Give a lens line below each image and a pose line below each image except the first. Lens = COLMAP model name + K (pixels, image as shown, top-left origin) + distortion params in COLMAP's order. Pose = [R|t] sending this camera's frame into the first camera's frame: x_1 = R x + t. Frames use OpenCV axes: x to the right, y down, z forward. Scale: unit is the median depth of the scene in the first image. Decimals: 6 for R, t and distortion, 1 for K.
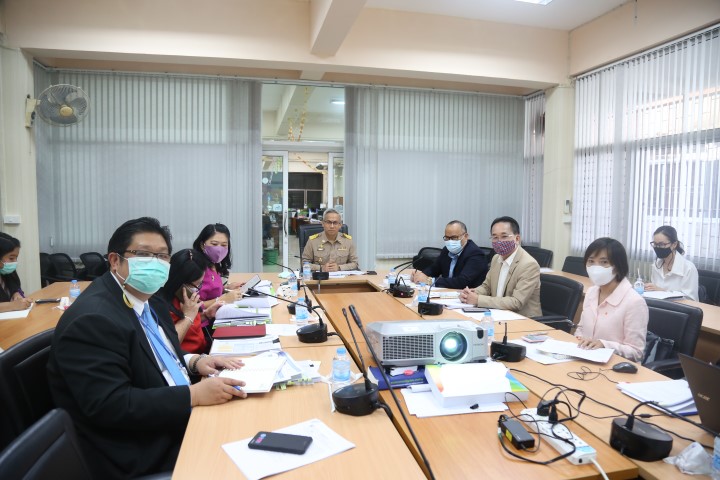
lens RADIAL K [[503.1, 0, 360.0], [0, 503.1, 240.0], [0, 0, 1]] dist [-0.006201, 0.003360]
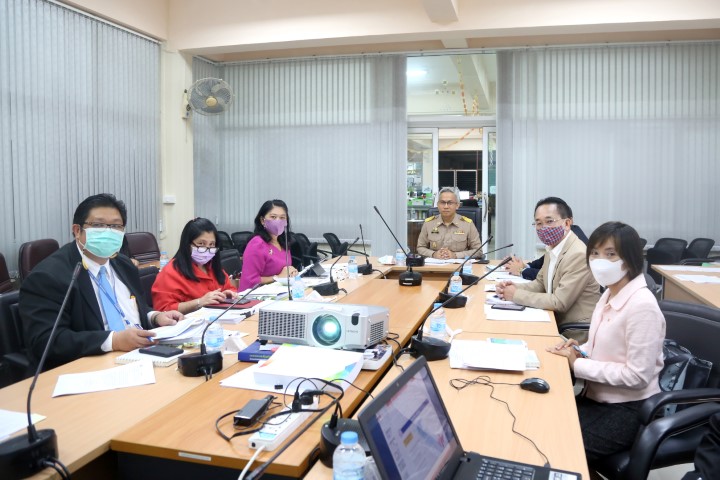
lens RADIAL K [[562.6, 0, 359.4], [0, 562.6, 210.7], [0, 0, 1]] dist [-0.000133, 0.008260]
pose [[0.912732, 0.013991, -0.408320, 0.163896], [-0.025795, 0.999393, -0.023417, 0.002497], [0.407745, 0.031906, 0.912538, 0.013080]]
